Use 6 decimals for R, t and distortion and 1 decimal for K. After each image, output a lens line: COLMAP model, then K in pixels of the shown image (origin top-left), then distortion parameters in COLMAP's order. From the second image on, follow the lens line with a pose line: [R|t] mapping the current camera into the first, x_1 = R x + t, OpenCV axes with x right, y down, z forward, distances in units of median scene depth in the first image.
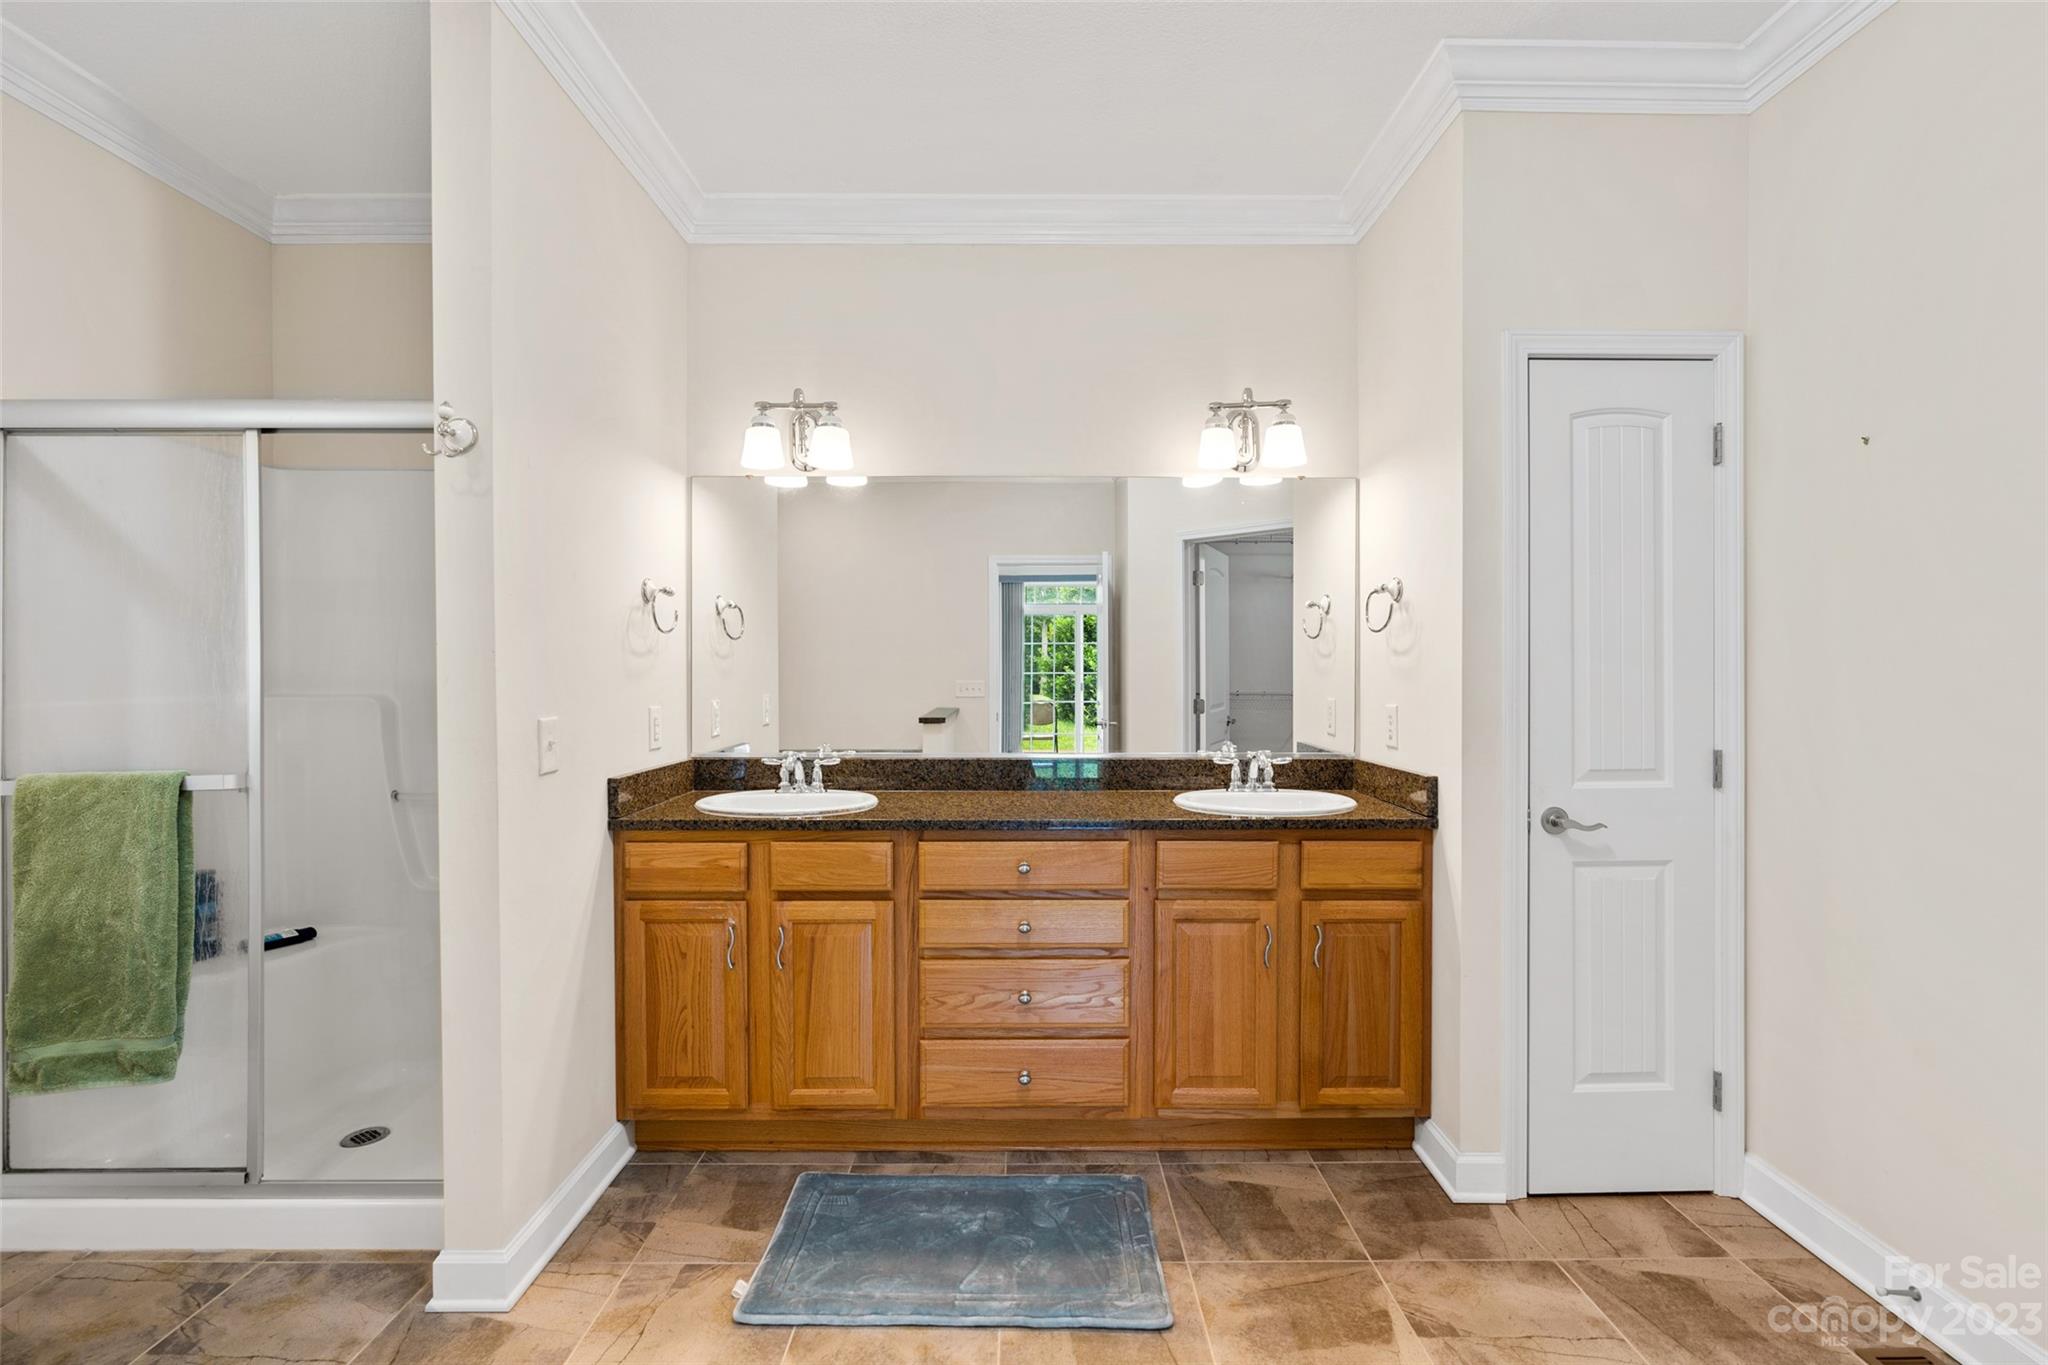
lens RADIAL K [[917.7, 0, 1024.0], [0, 917.7, 682.5], [0, 0, 1]] dist [-0.005830, 0.000551]
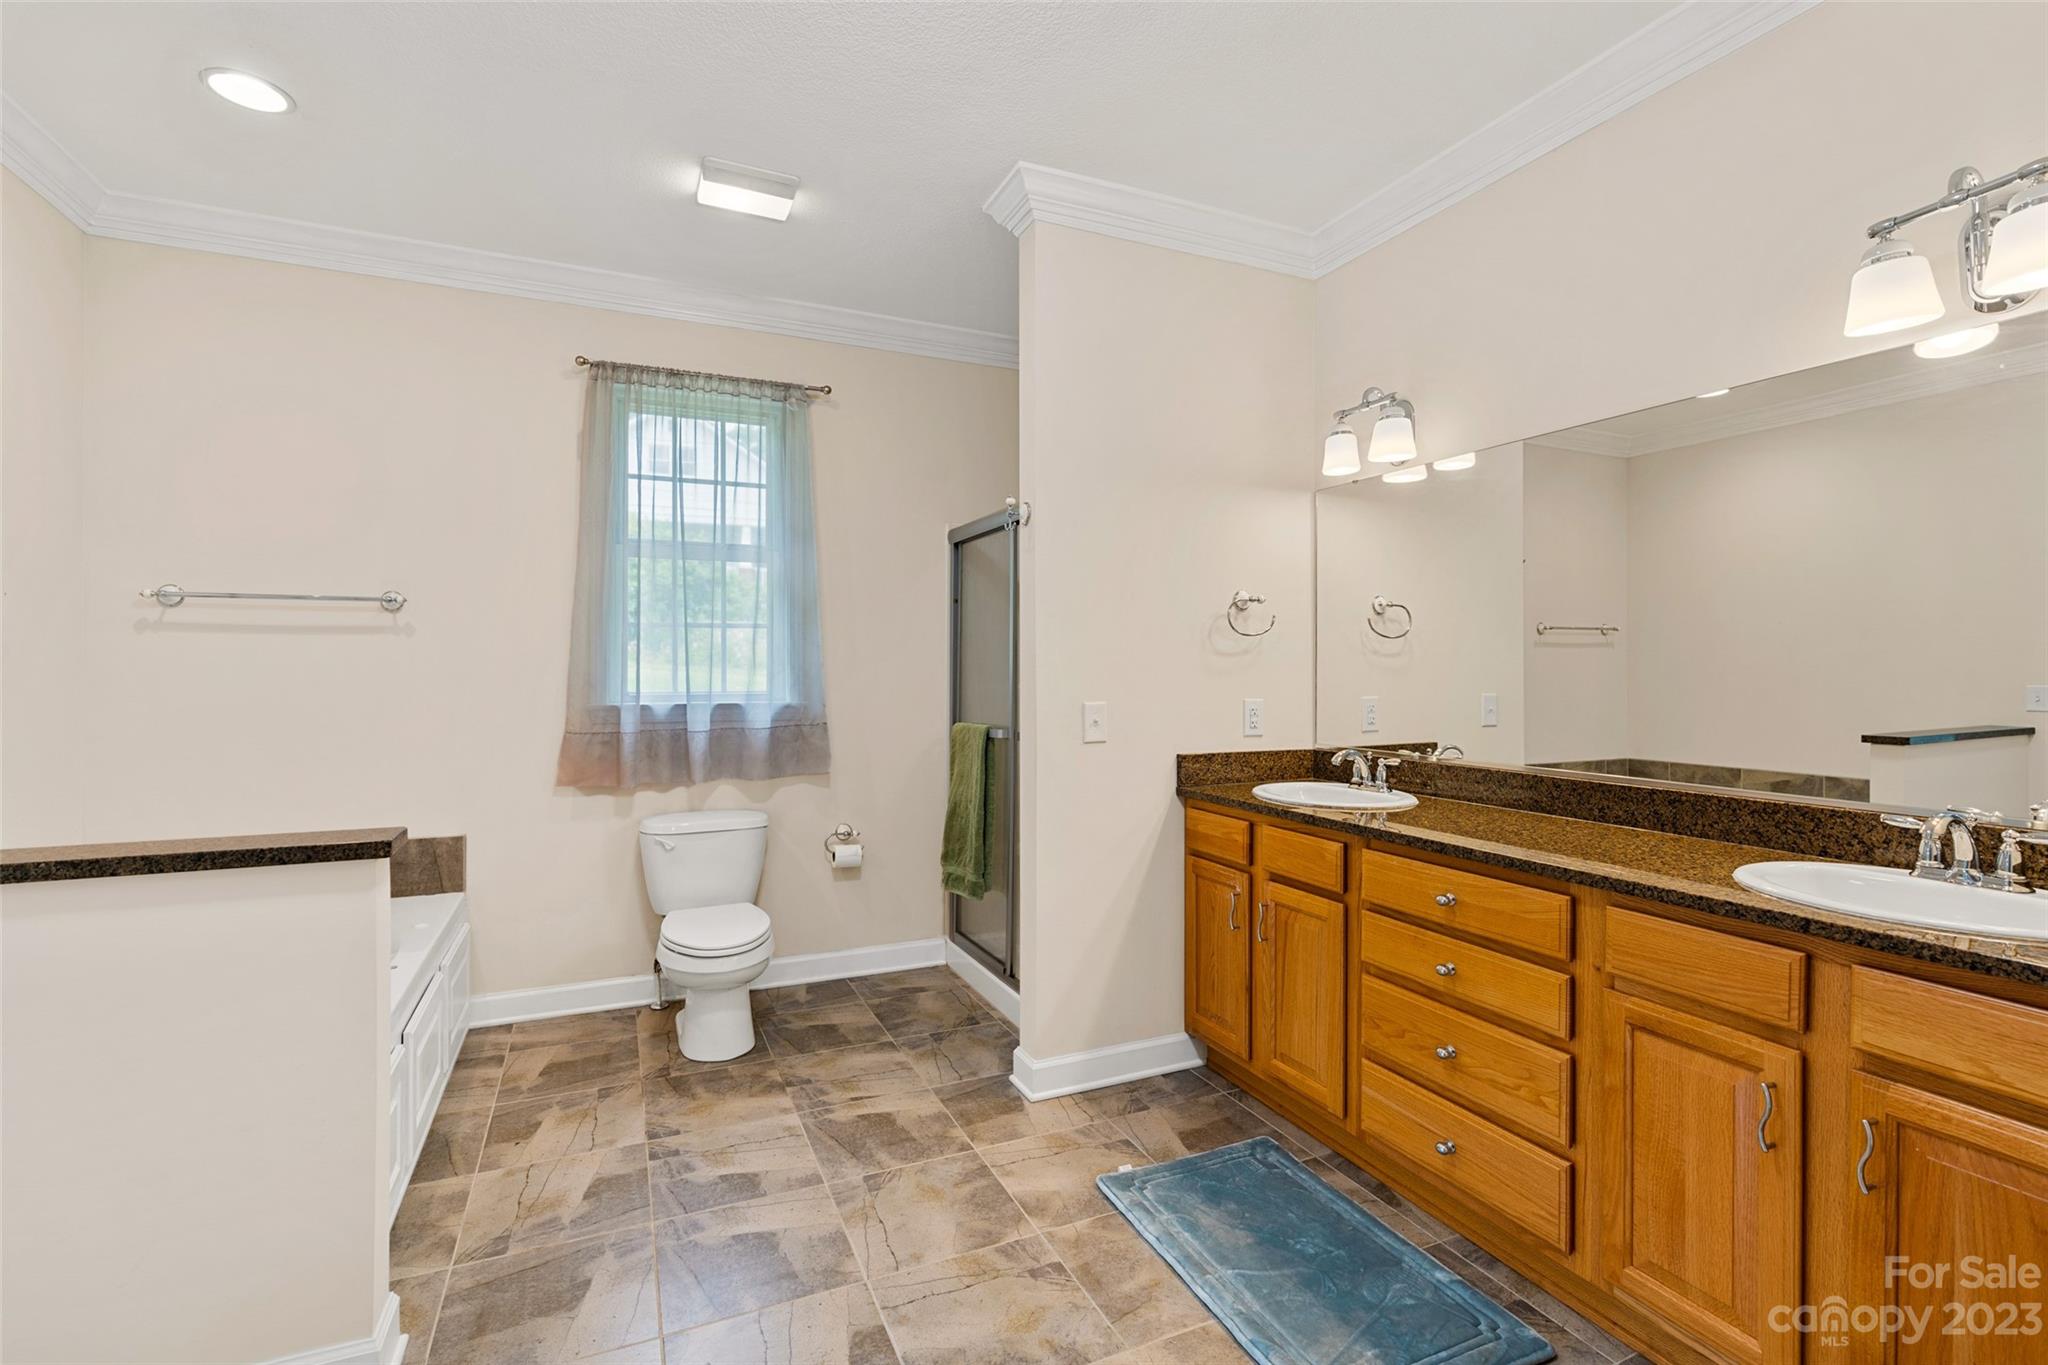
lens RADIAL K [[924.0, 0, 1025.3], [0, 924.0, 671.4], [0, 0, 1]] dist [-0.008946, 0.000851]
pose [[0.410756, 0.002771, -0.911741, 0.612826], [-0.010987, 0.999938, -0.001911, -0.003813], [0.911679, 0.010803, 0.410761, 0.288139]]
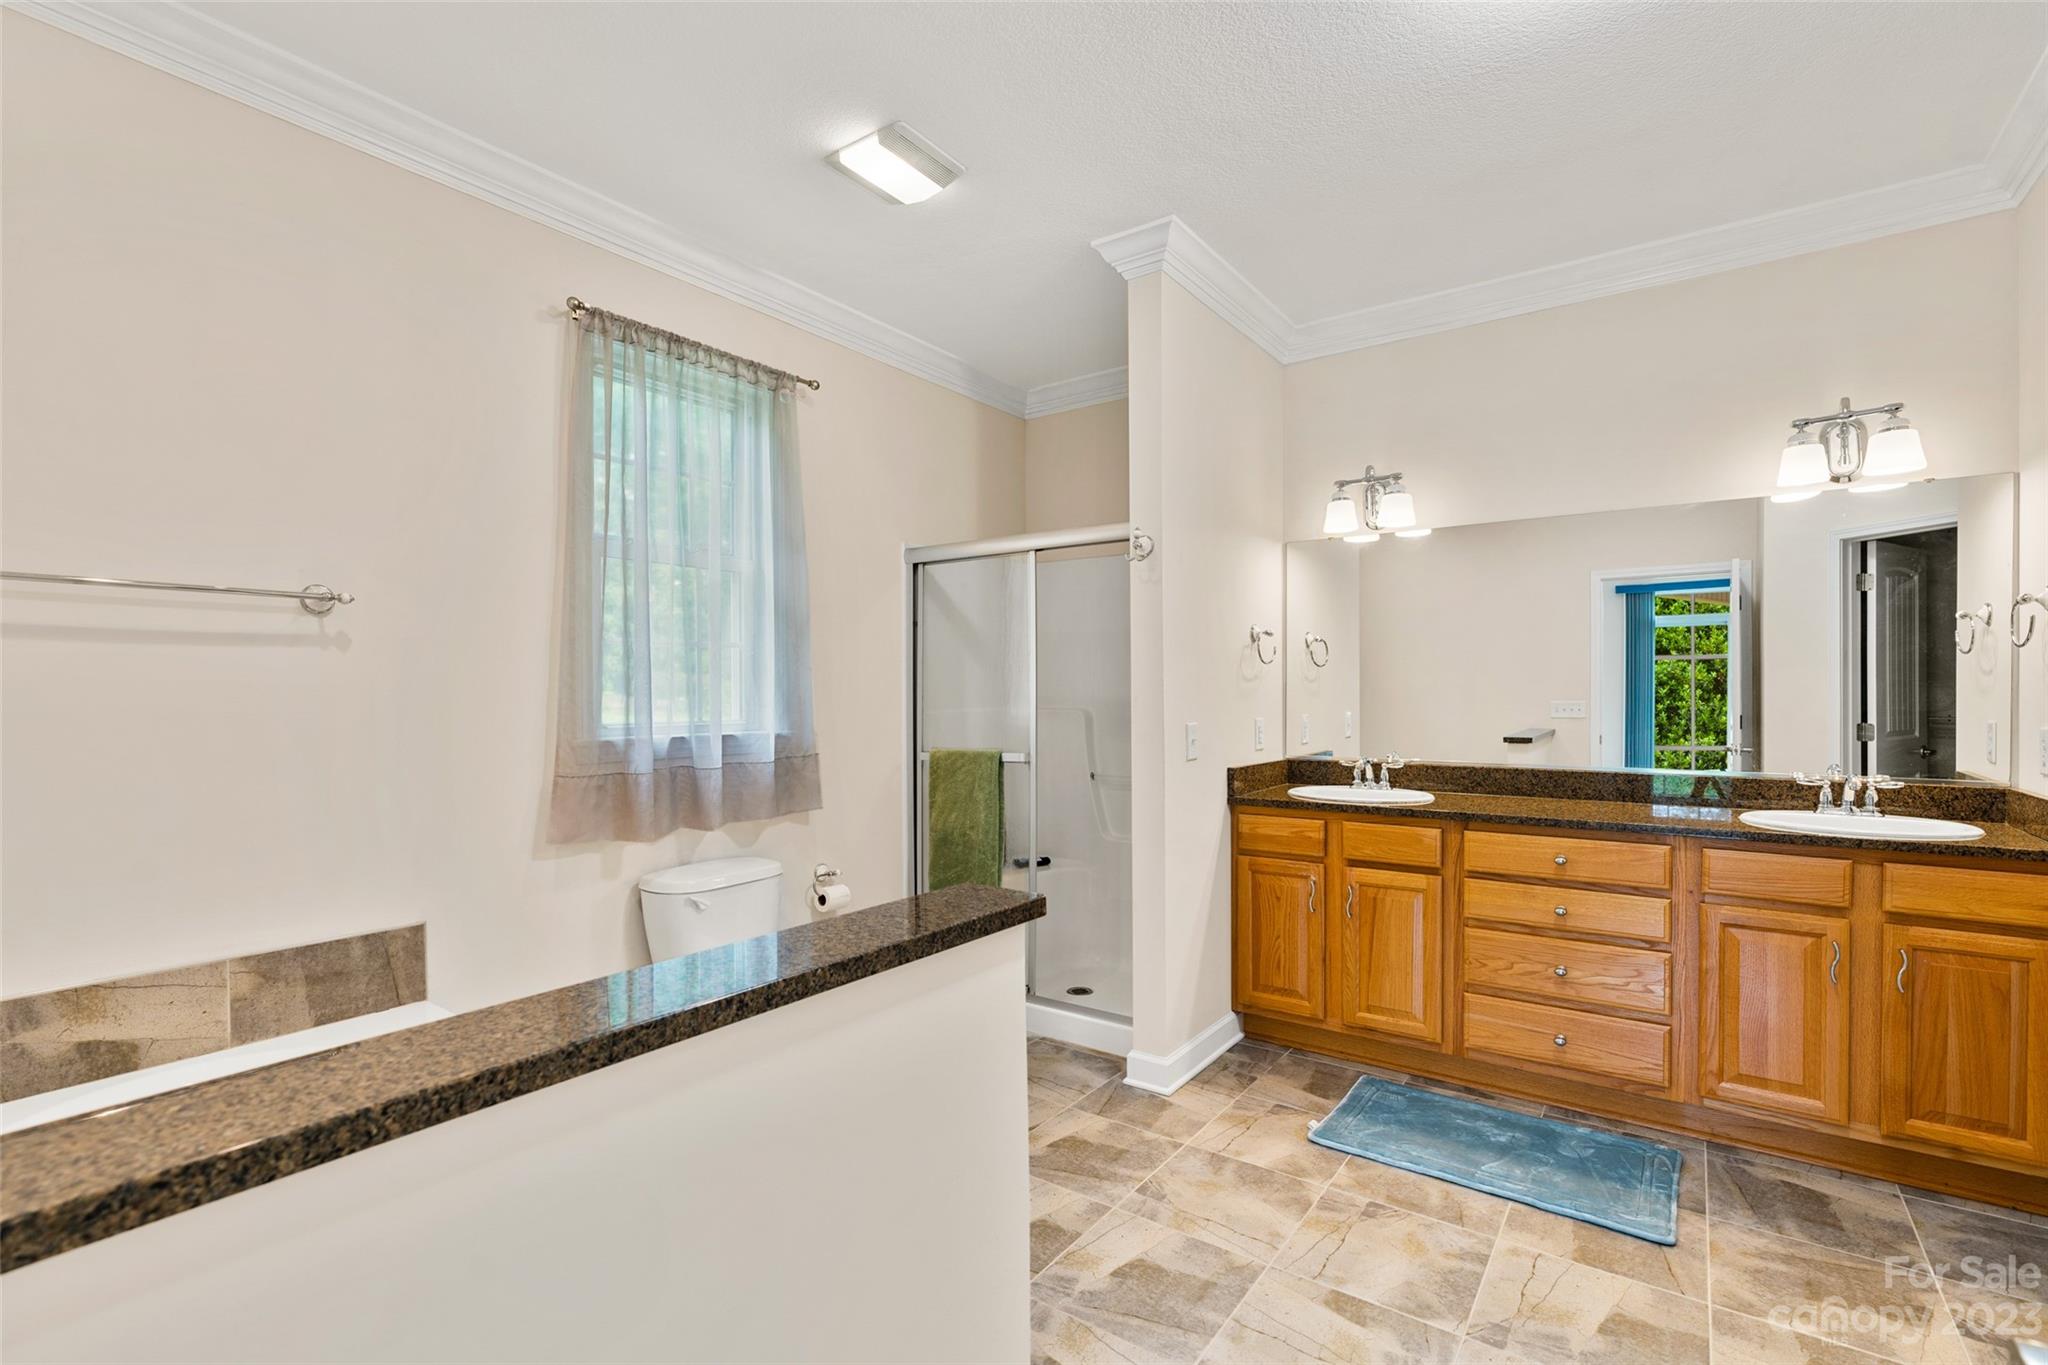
lens RADIAL K [[920.5, 0, 1028.4], [0, 920.5, 704.4], [0, 0, 1]] dist [-0.009082, 0.000905]
pose [[0.808849, 0.005046, -0.587995, 0.135634], [-0.003609, 0.999987, 0.003618, 0.002350], [0.588005, -0.000804, 0.808857, -0.337687]]
